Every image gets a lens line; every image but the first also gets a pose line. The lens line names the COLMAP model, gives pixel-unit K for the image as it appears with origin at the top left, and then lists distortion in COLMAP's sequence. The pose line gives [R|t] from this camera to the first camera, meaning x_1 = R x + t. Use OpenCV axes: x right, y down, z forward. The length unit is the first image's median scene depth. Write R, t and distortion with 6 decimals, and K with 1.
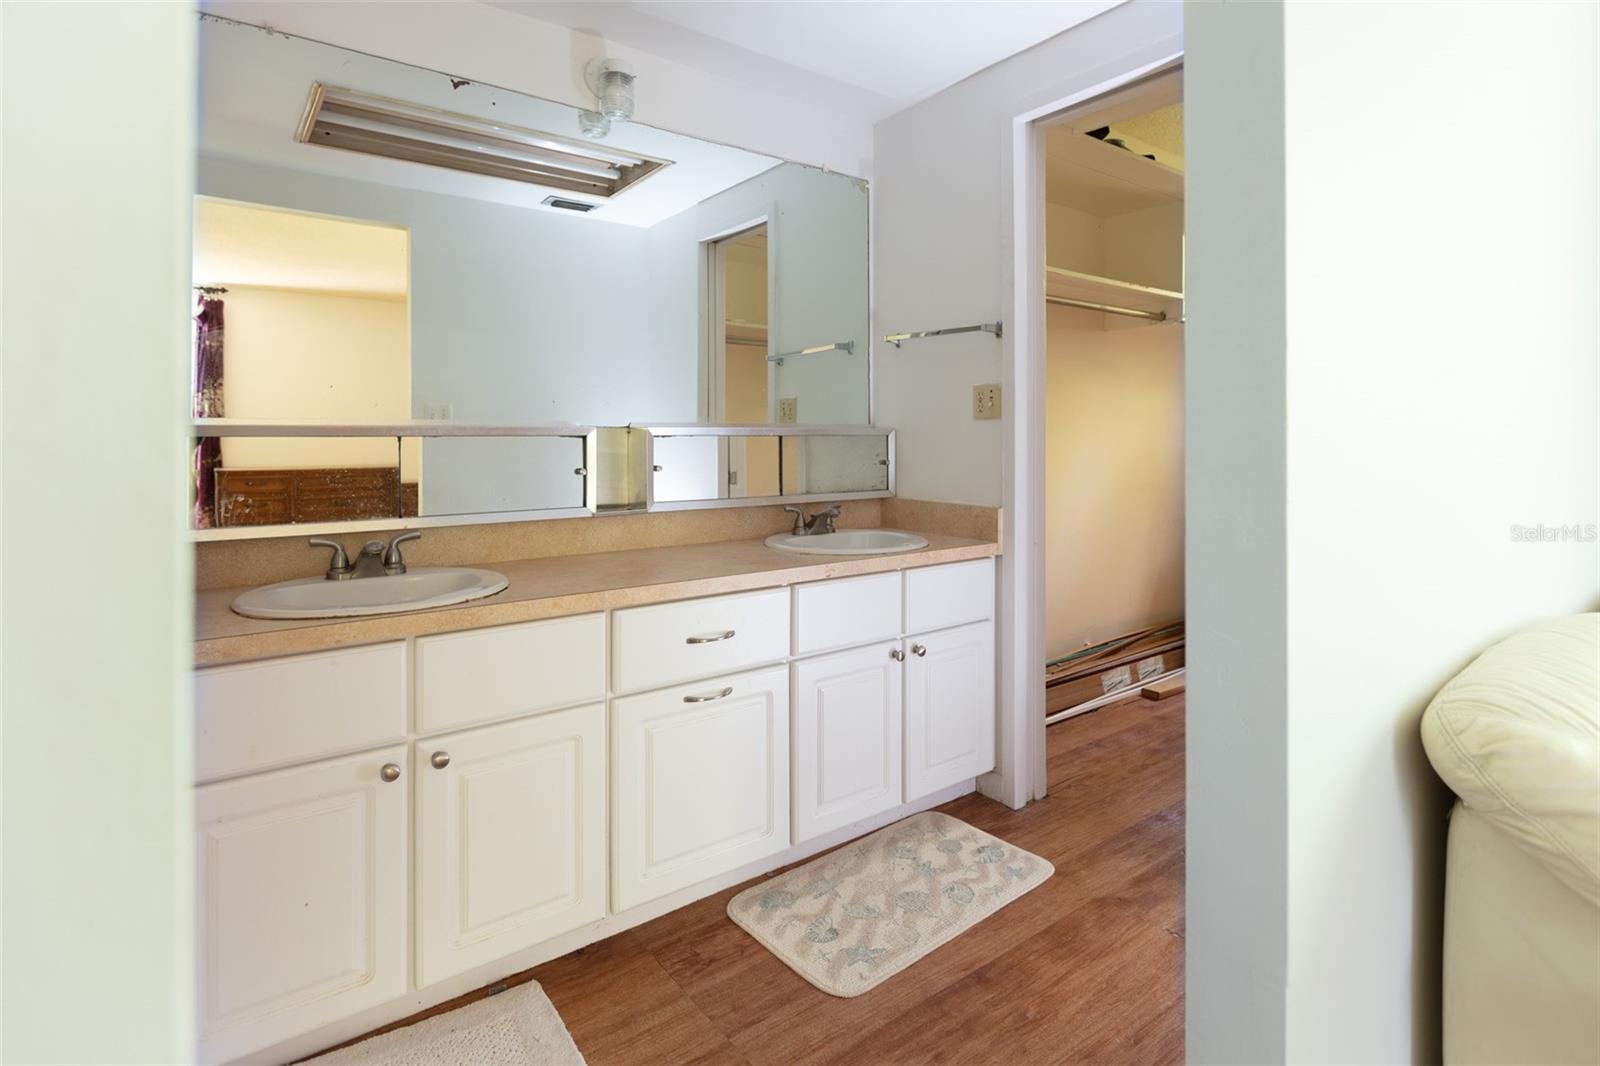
lens RADIAL K [[768.2, 0, 800.0], [0, 768.2, 533.0], [0, 0, 1]] dist [-0.000332, -0.000009]
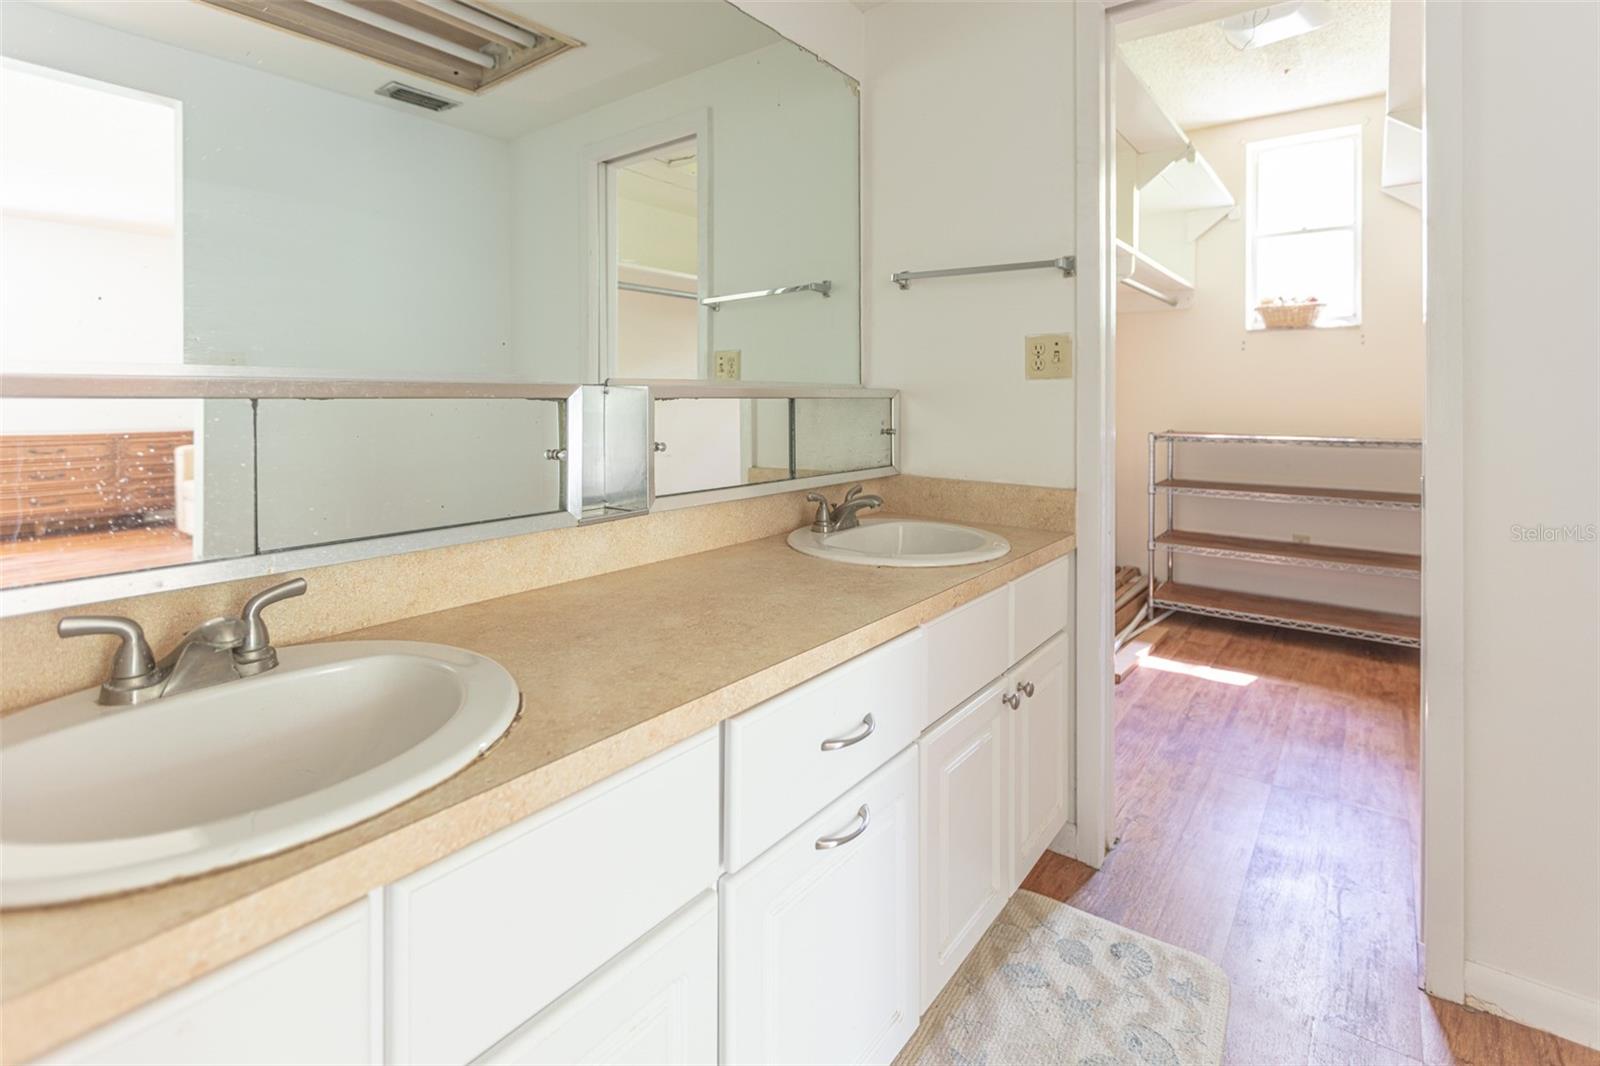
lens RADIAL K [[774.1, 0, 796.3], [0, 774.1, 474.8], [0, 0, 1]] dist [0.002507, -0.000102]
pose [[0.972571, -0.021029, 0.231654, -0.226853], [0.027151, 0.999360, -0.023272, -0.040963], [-0.231017, 0.028923, 0.972520, 0.319878]]
